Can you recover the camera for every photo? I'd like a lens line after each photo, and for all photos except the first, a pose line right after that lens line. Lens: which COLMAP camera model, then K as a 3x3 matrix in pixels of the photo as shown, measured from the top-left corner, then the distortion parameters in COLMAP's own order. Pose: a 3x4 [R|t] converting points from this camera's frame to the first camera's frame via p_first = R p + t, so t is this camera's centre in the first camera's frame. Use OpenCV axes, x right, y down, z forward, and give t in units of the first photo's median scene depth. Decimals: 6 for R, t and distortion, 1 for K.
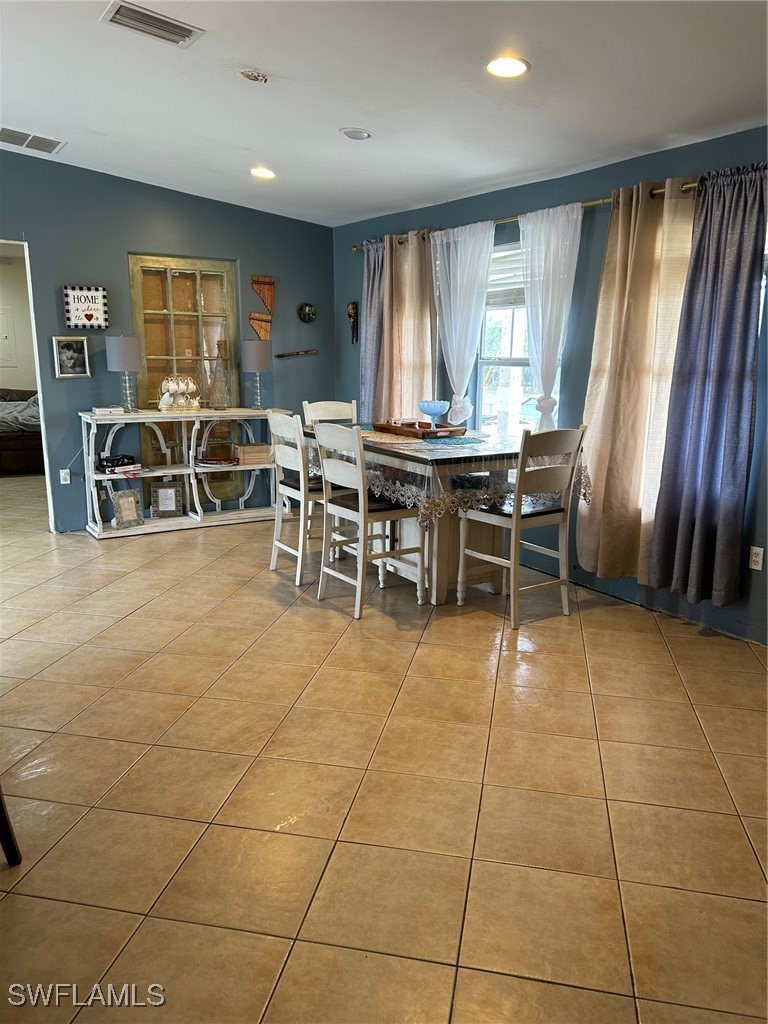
lens RADIAL K [[767.8, 0, 367.2], [0, 767.8, 511.9], [0, 0, 1]] dist [0.082983, -0.112702]
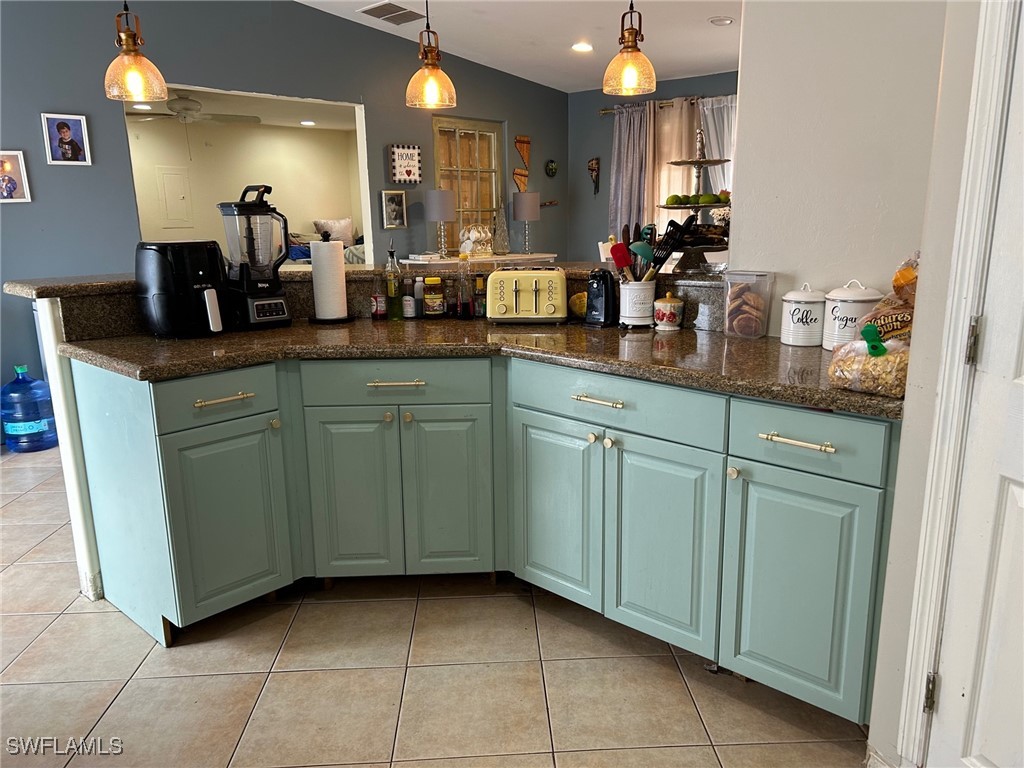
lens RADIAL K [[767.8, 0, 516.3], [0, 767.8, 377.1], [0, 0, 1]] dist [0.082983, -0.112702]
pose [[0.968024, -0.071896, 0.240336, -0.494669], [0.071925, 0.997372, 0.008663, 0.041191], [-0.240327, 0.008900, 0.970651, -0.104148]]
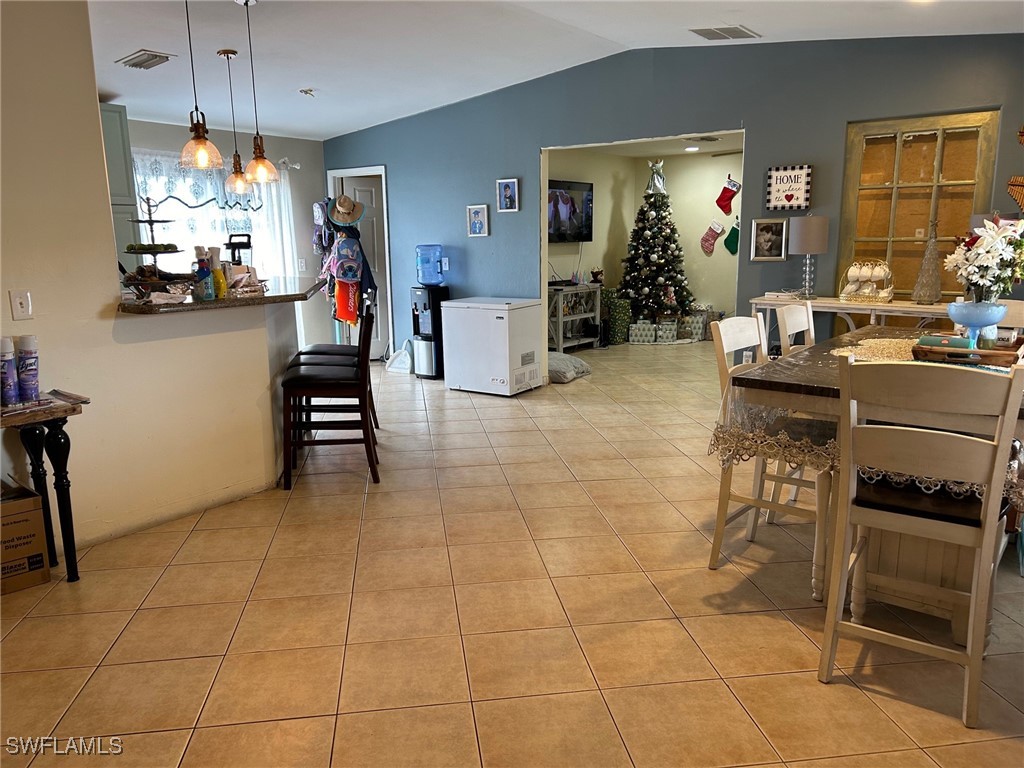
lens RADIAL K [[767.8, 0, 516.3], [0, 767.8, 377.1], [0, 0, 1]] dist [0.082983, -0.112702]
pose [[0.350067, 0.160964, -0.922791, 0.441109], [-0.186263, 0.977415, 0.099833, -0.067737], [0.918019, 0.136934, 0.372143, 0.365929]]
